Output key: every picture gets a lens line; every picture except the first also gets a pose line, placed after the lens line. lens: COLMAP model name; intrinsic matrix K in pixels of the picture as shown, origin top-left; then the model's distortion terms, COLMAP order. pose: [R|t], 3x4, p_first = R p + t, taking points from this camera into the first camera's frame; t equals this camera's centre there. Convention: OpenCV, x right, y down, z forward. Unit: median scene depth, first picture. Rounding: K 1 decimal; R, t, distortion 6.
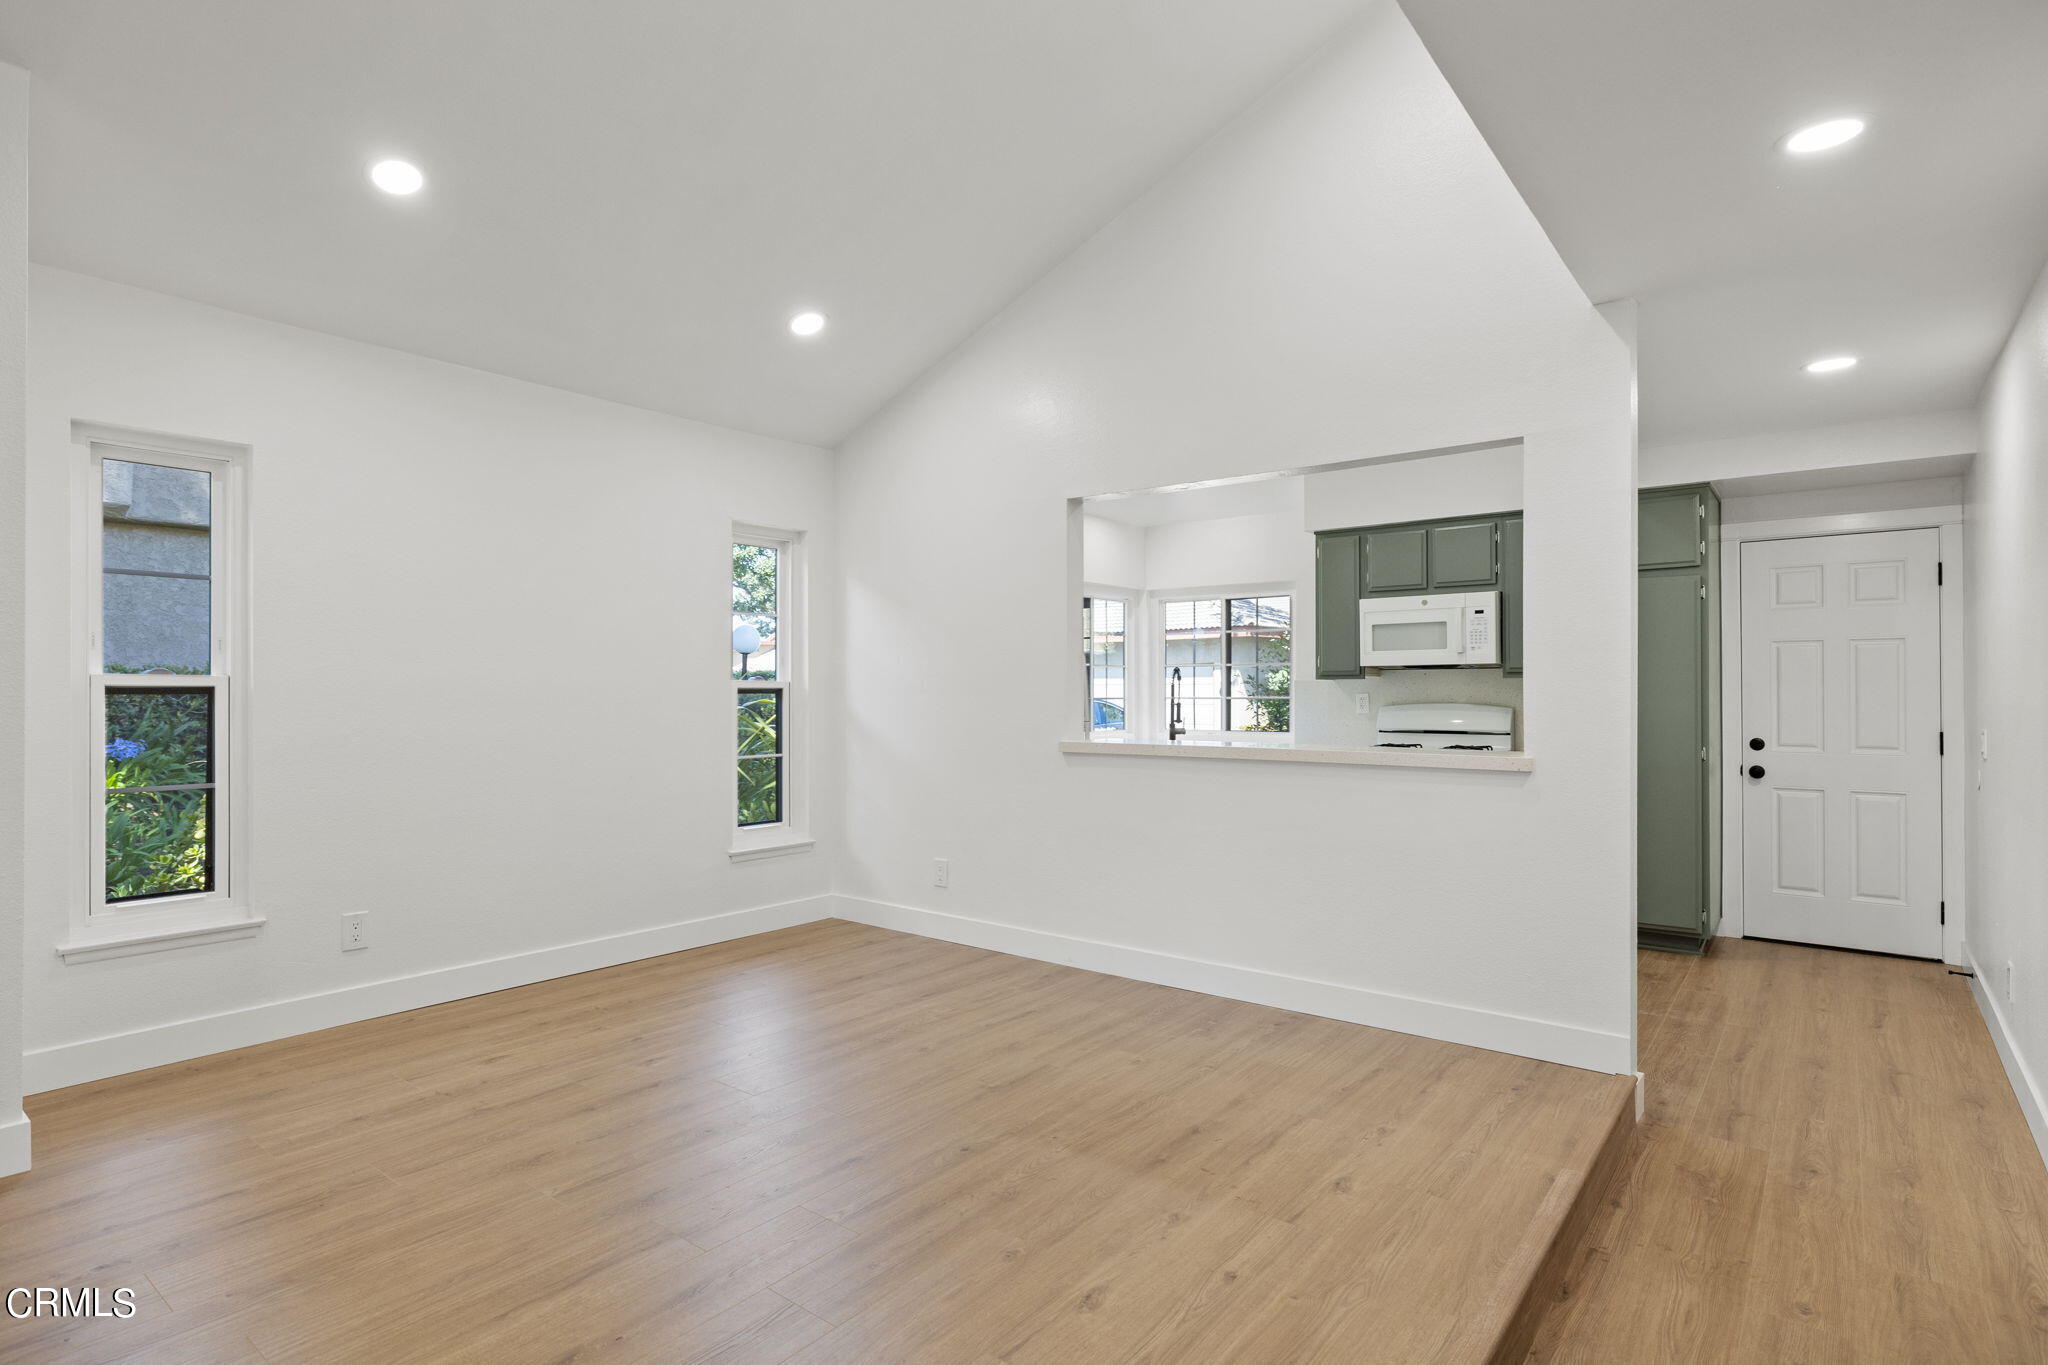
lens RADIAL K [[1021.2, 0, 1024.0], [0, 1021.2, 682.5], [0, 0, 1]] dist [-0.001609, 0.000252]
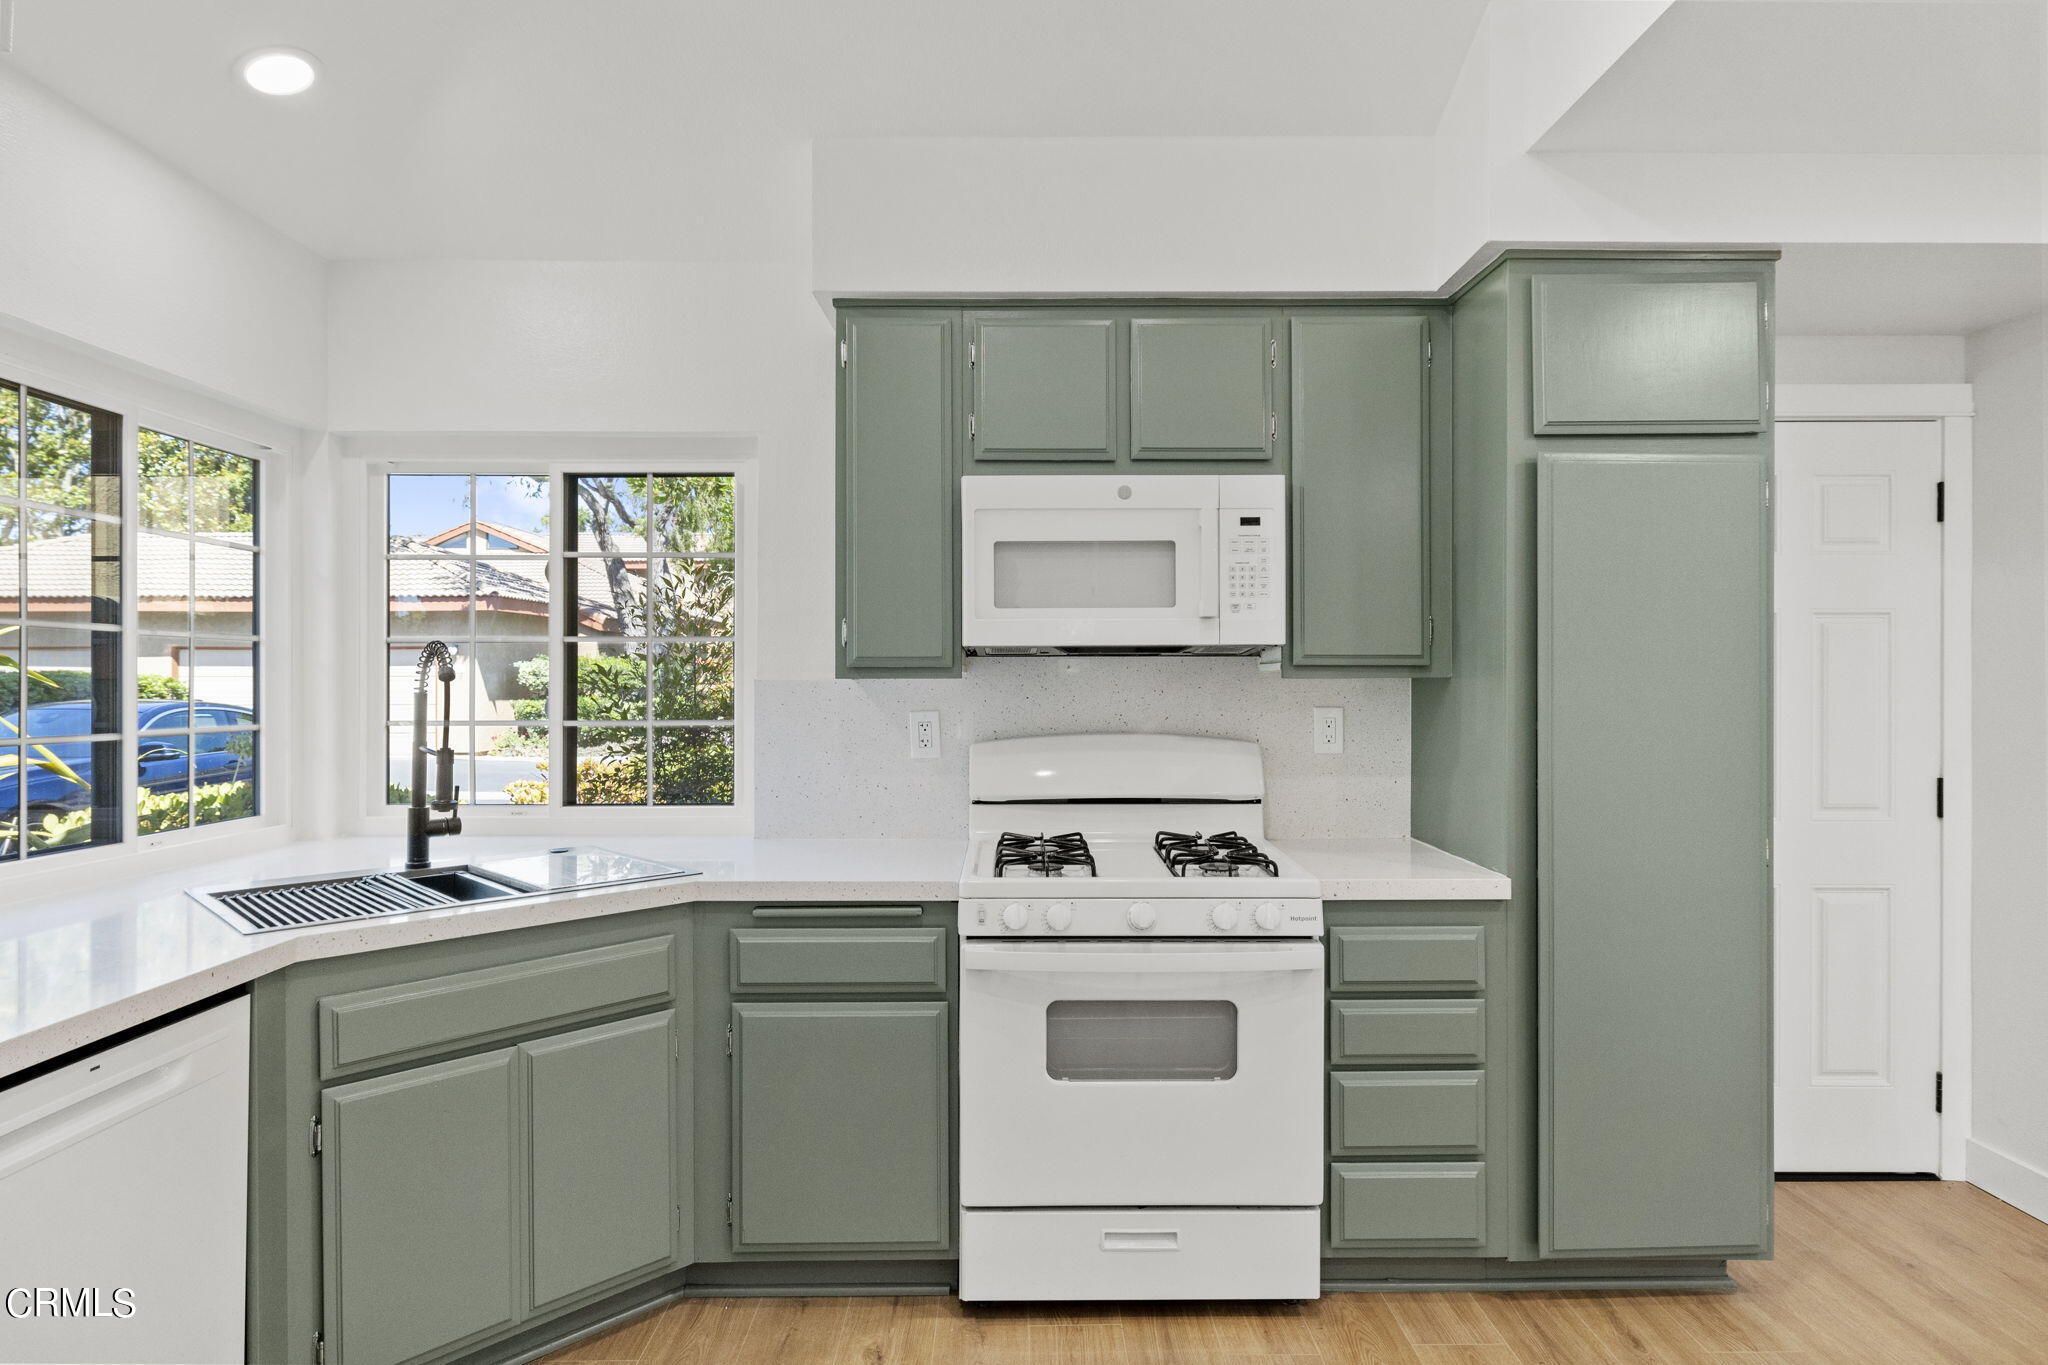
lens RADIAL K [[1105.7, 0, 1026.2], [0, 1105.7, 683.7], [0, 0, 1]] dist [-0.000463, -0.000139]
pose [[0.783744, -0.000005, 0.621084, 0.091404], [-0.006632, 0.999943, 0.008377, -0.005611], [-0.621049, -0.010684, 0.783699, 0.700982]]
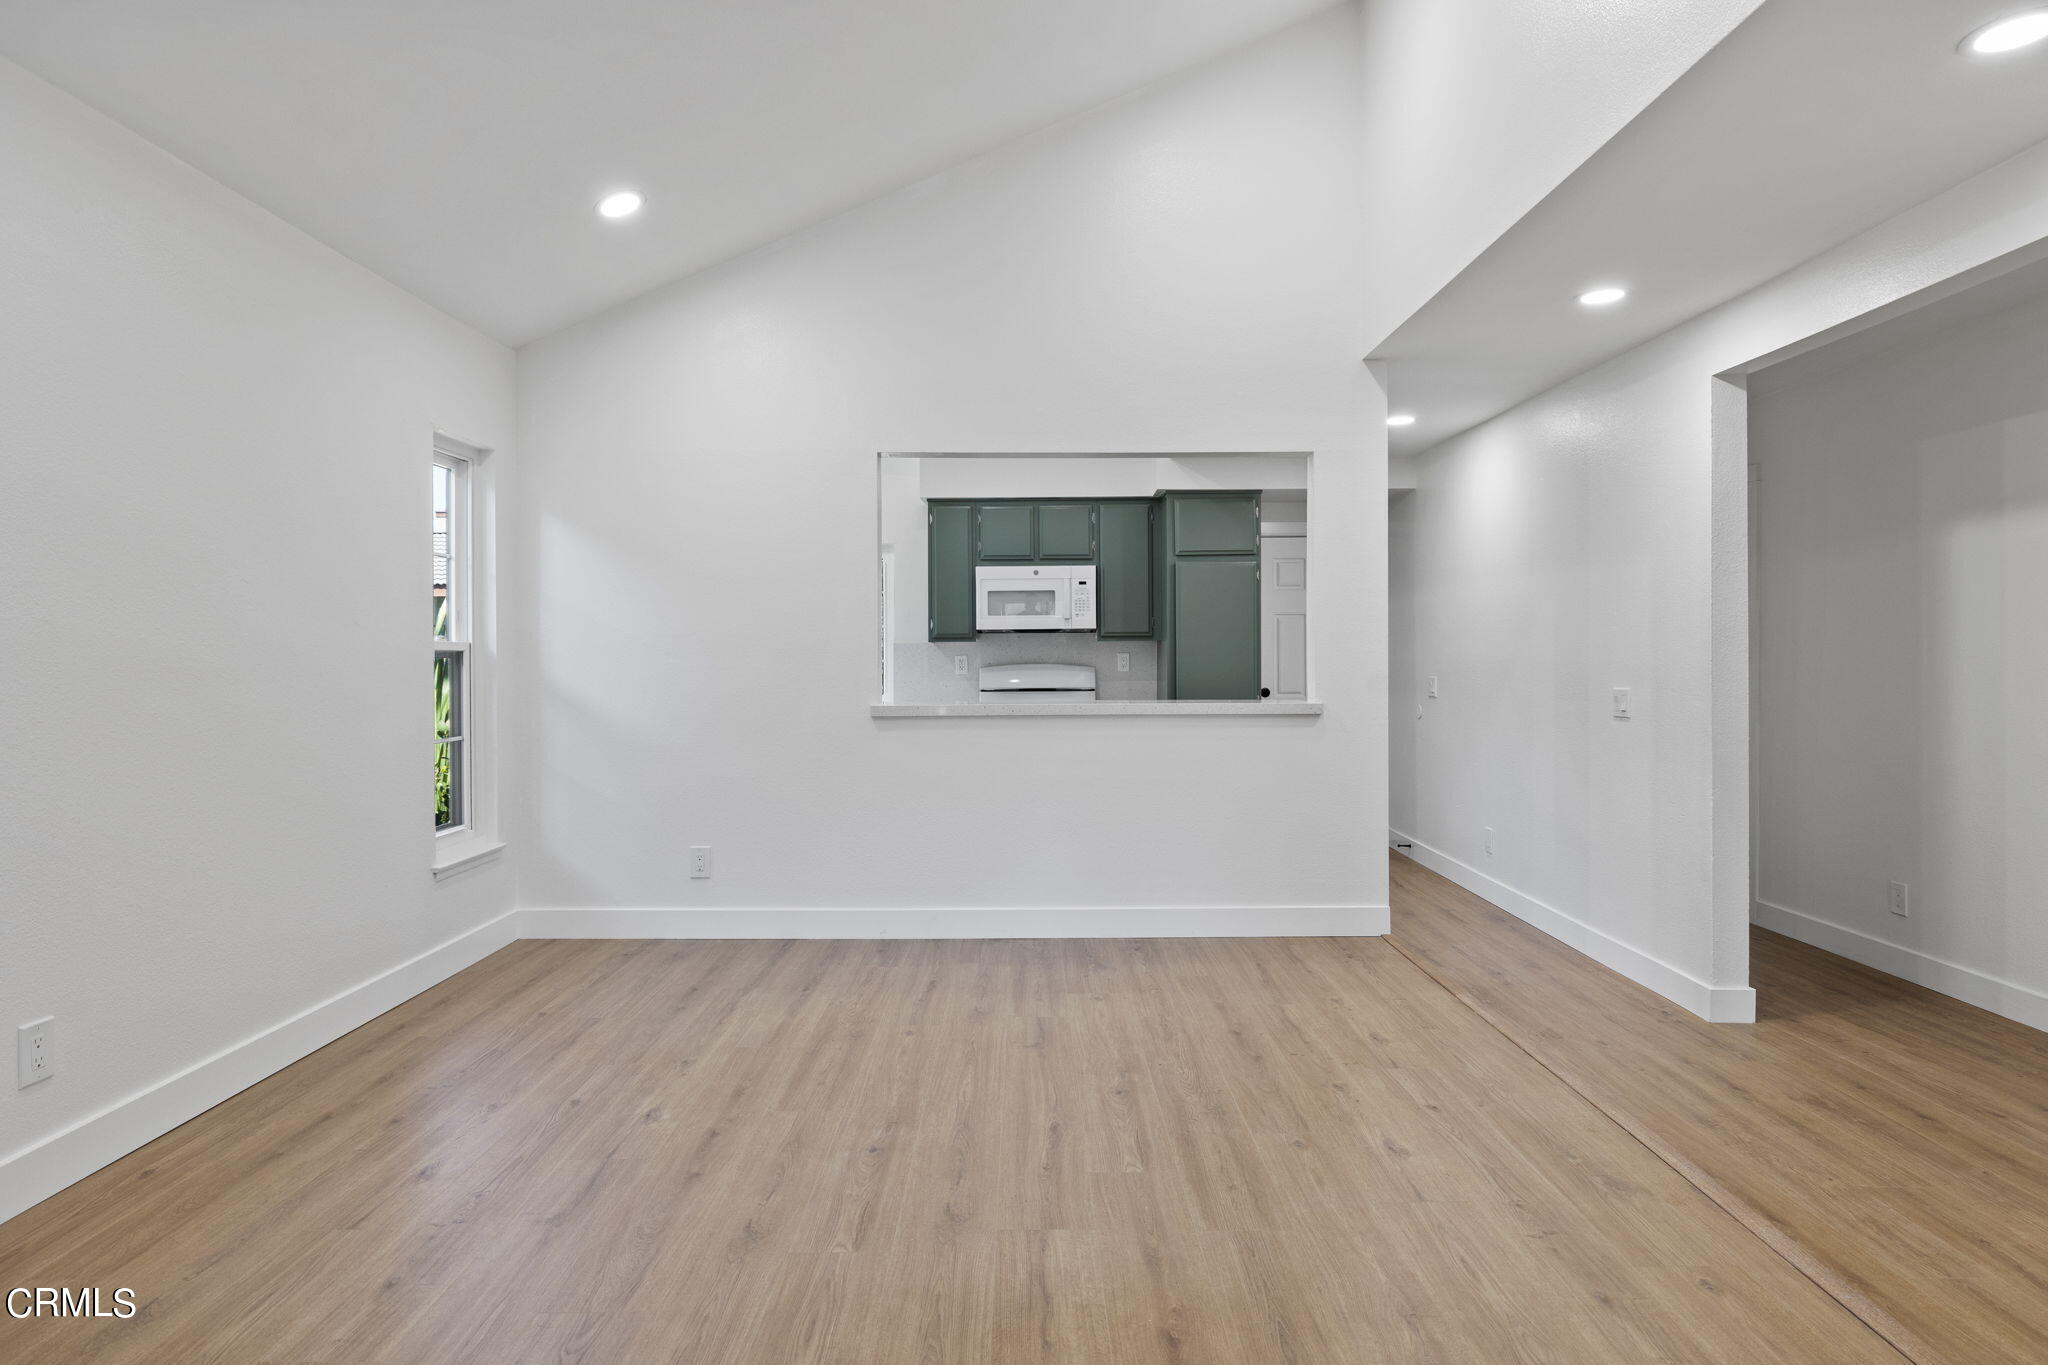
lens RADIAL K [[1092.0, 0, 1017.5], [0, 1092.0, 649.1], [0, 0, 1]] dist [-0.001348, -0.000305]
pose [[0.791538, -0.000819, 0.611120, -0.355983], [-0.000914, 0.999996, 0.002524, 0.001509], [-0.611120, -0.002556, 0.791534, 0.080371]]
